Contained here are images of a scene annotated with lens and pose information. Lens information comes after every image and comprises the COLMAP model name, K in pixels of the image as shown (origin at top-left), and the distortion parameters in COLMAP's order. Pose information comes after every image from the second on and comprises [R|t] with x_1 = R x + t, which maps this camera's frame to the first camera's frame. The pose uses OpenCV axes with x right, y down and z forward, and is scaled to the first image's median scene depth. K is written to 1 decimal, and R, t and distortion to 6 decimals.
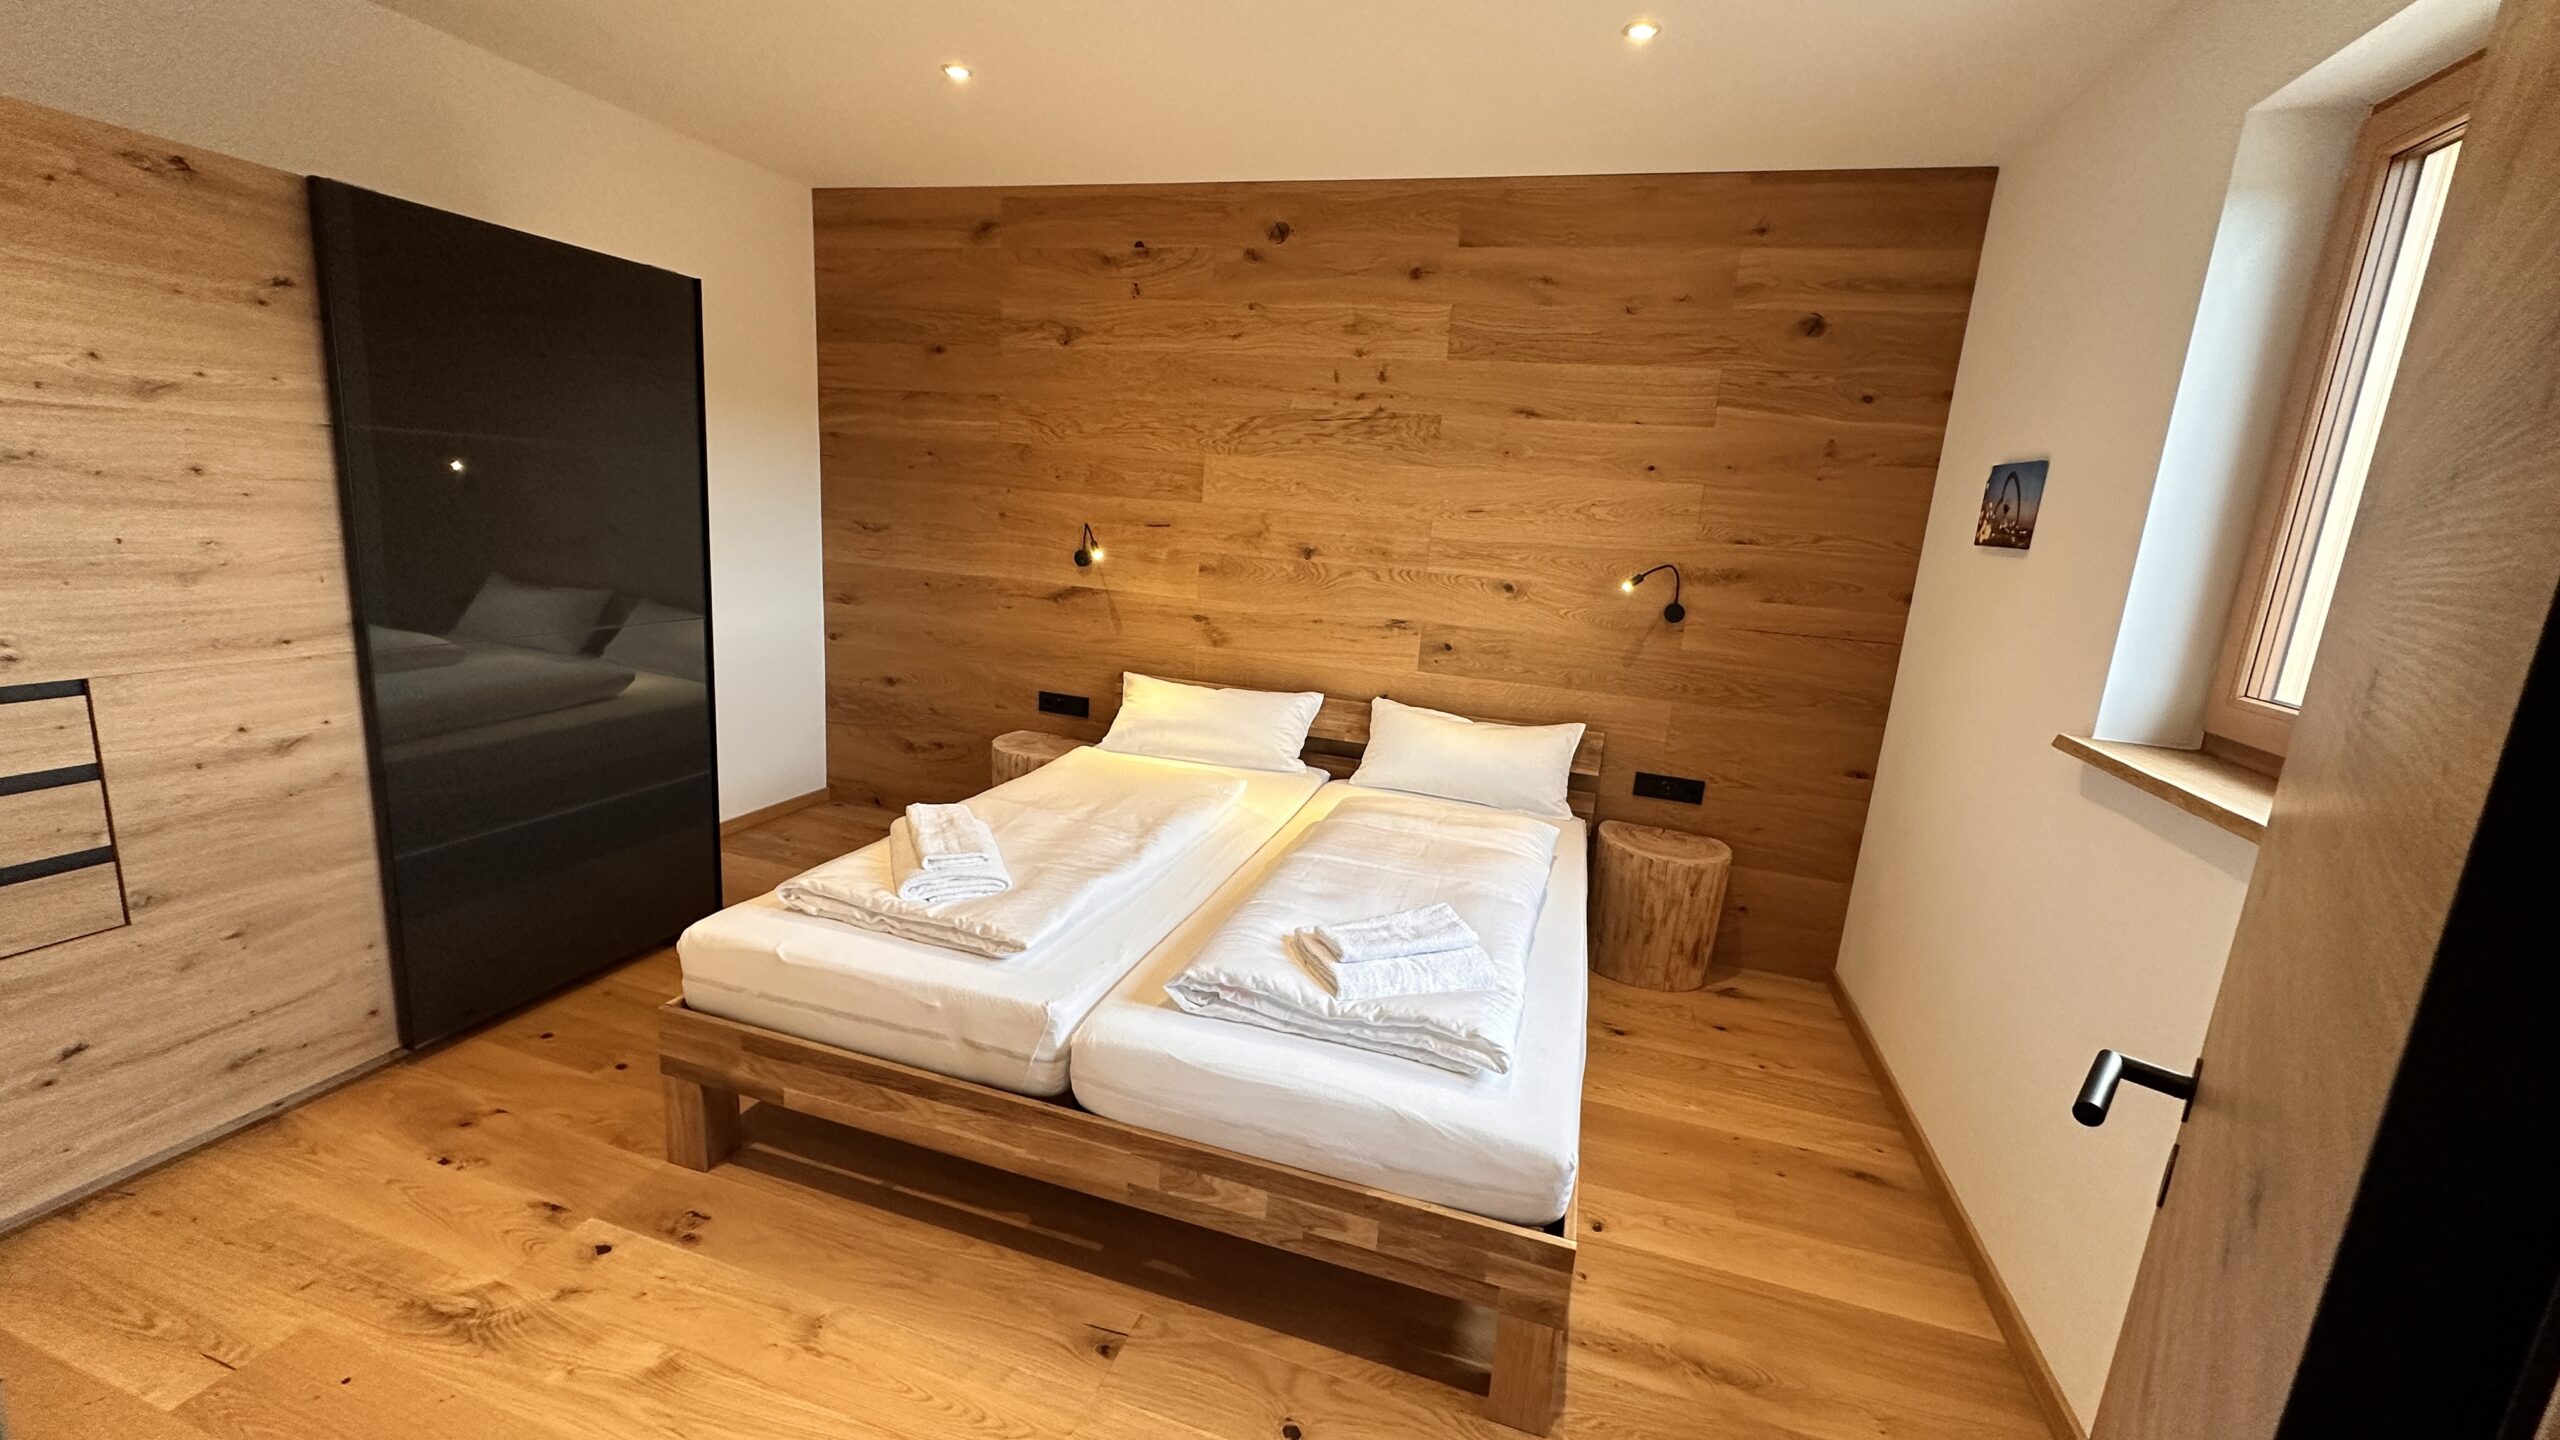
lens RADIAL K [[1046.1, 0, 1292.8], [0, 1046.1, 725.2], [0, 0, 1]] dist [-0.000235, 0.000291]
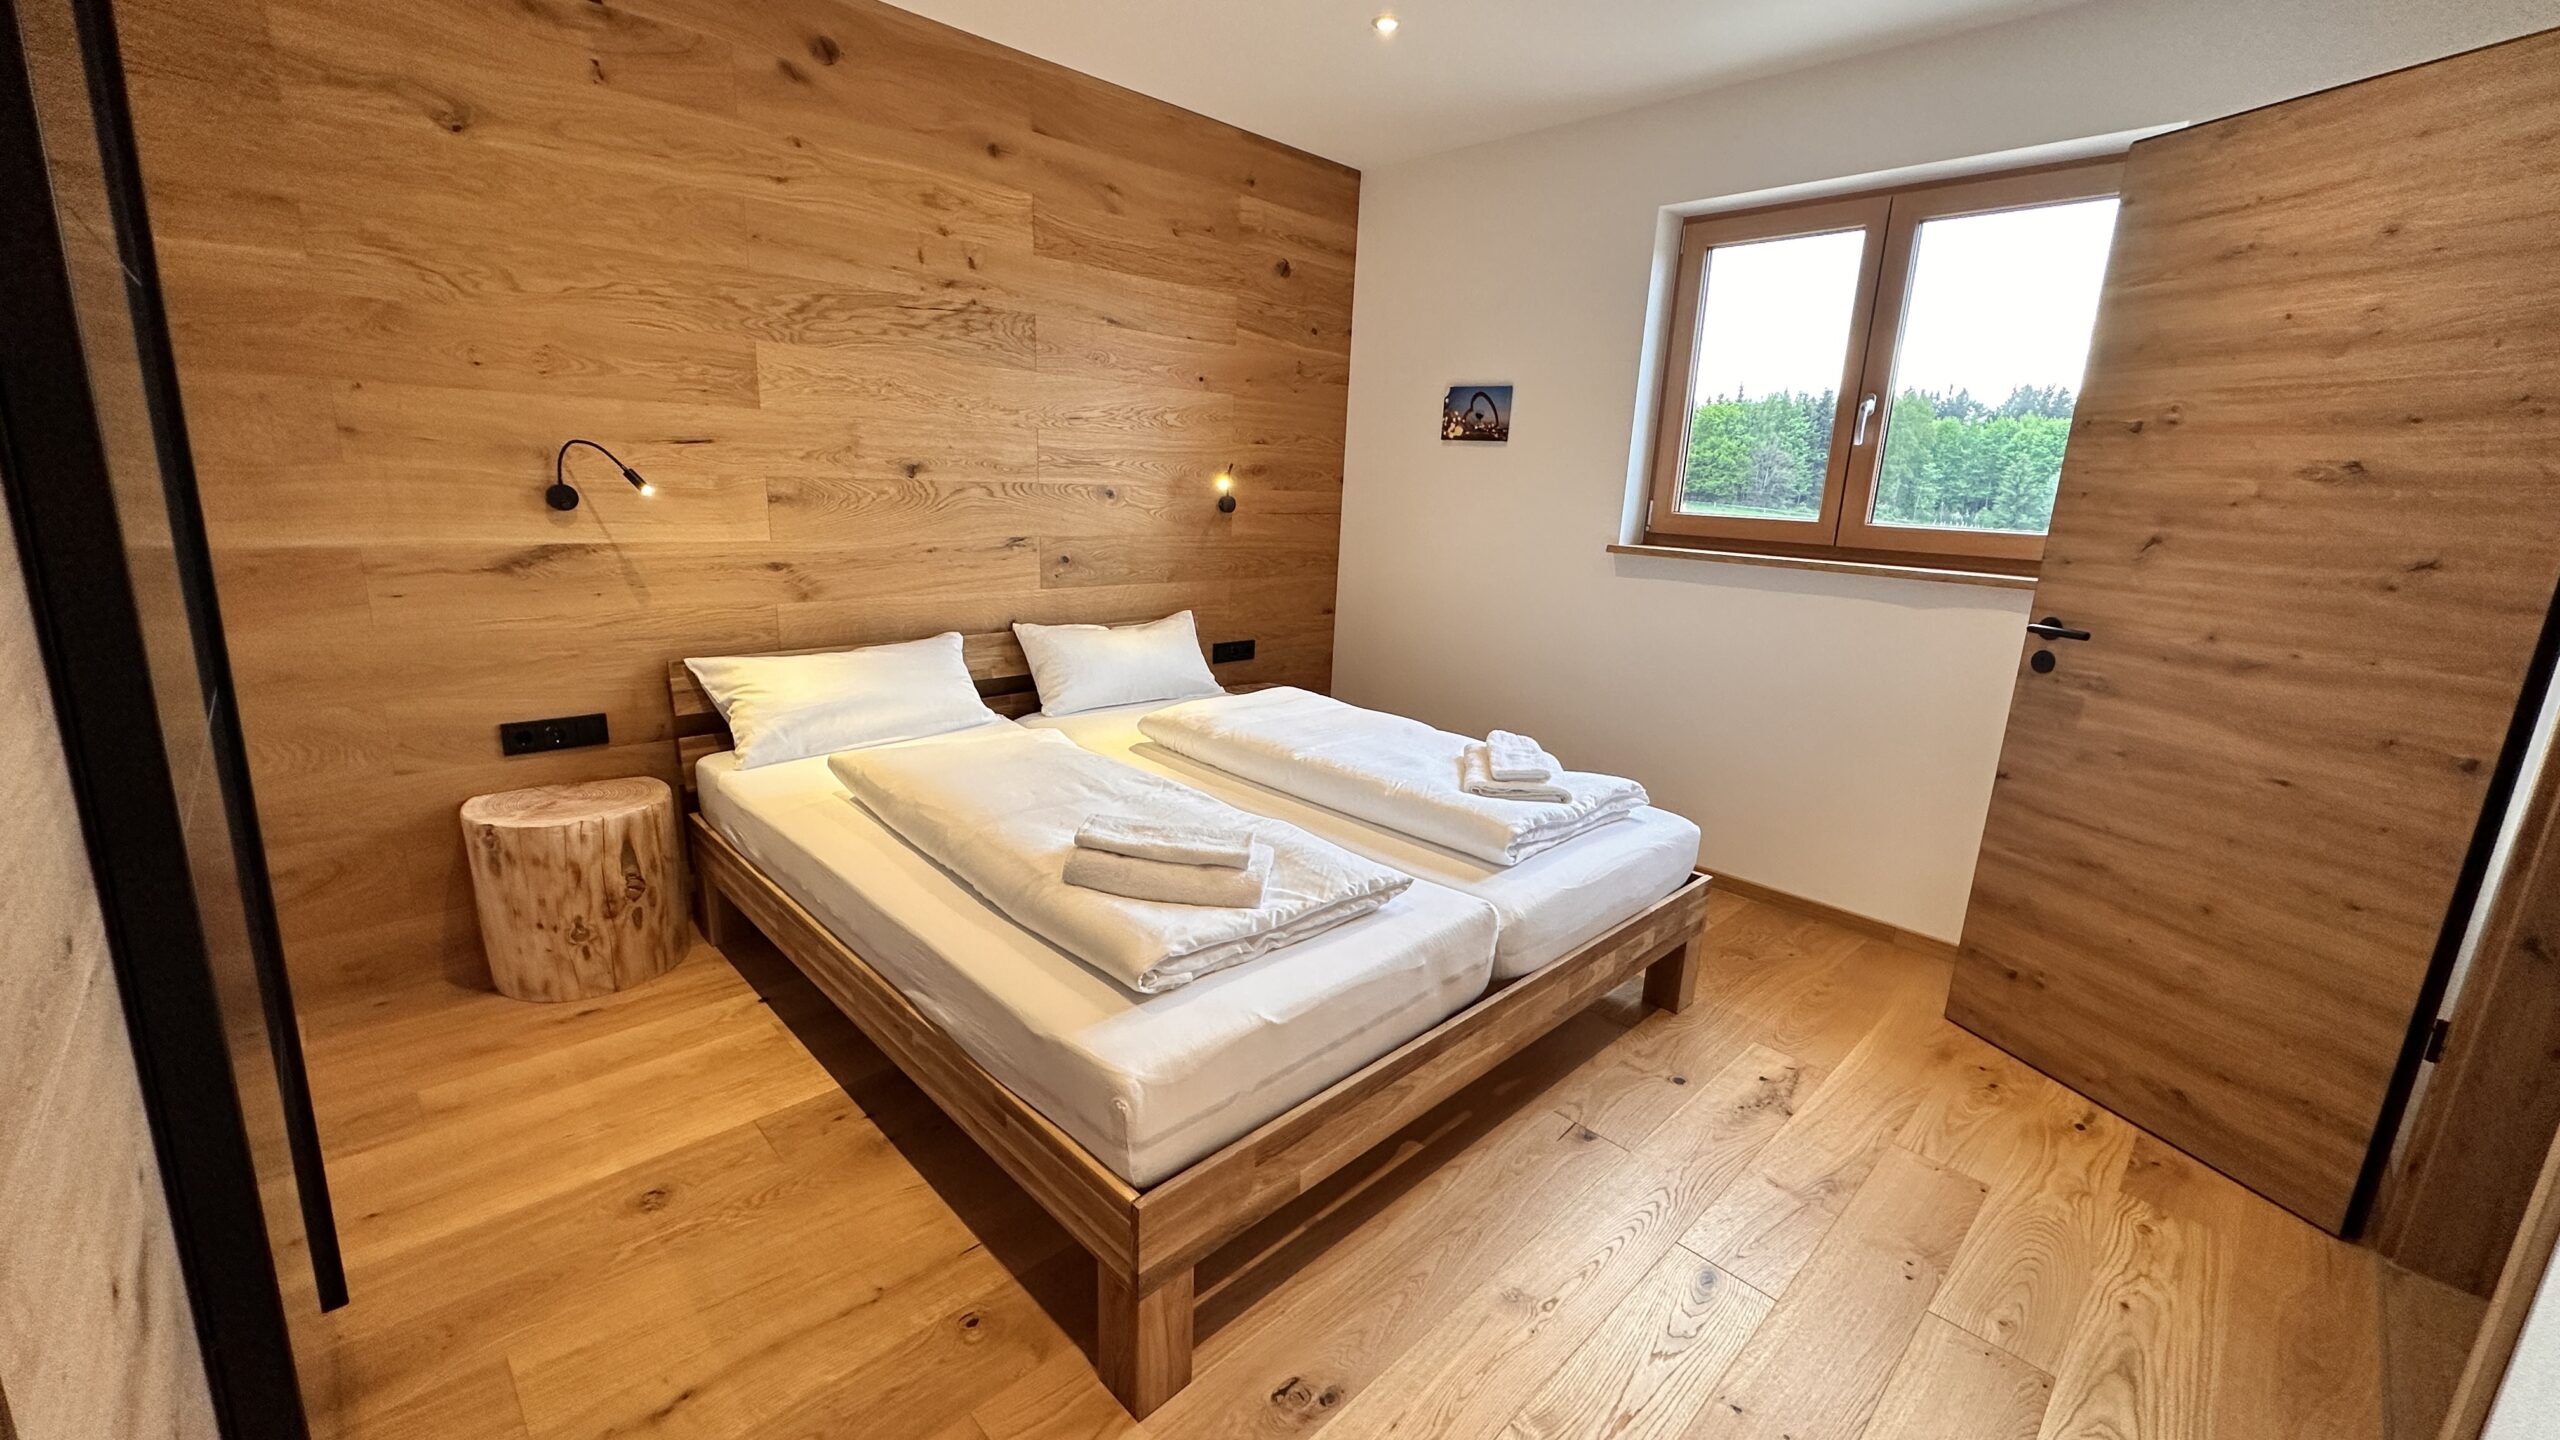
lens RADIAL K [[1046.1, 0, 1292.8], [0, 1046.1, 725.2], [0, 0, 1]] dist [-0.000235, 0.000291]
pose [[0.452162, -0.258912, 0.853530, -0.640195], [0.176964, 0.963959, 0.198662, -0.083125], [-0.874204, 0.061216, 0.481684, 0.354605]]
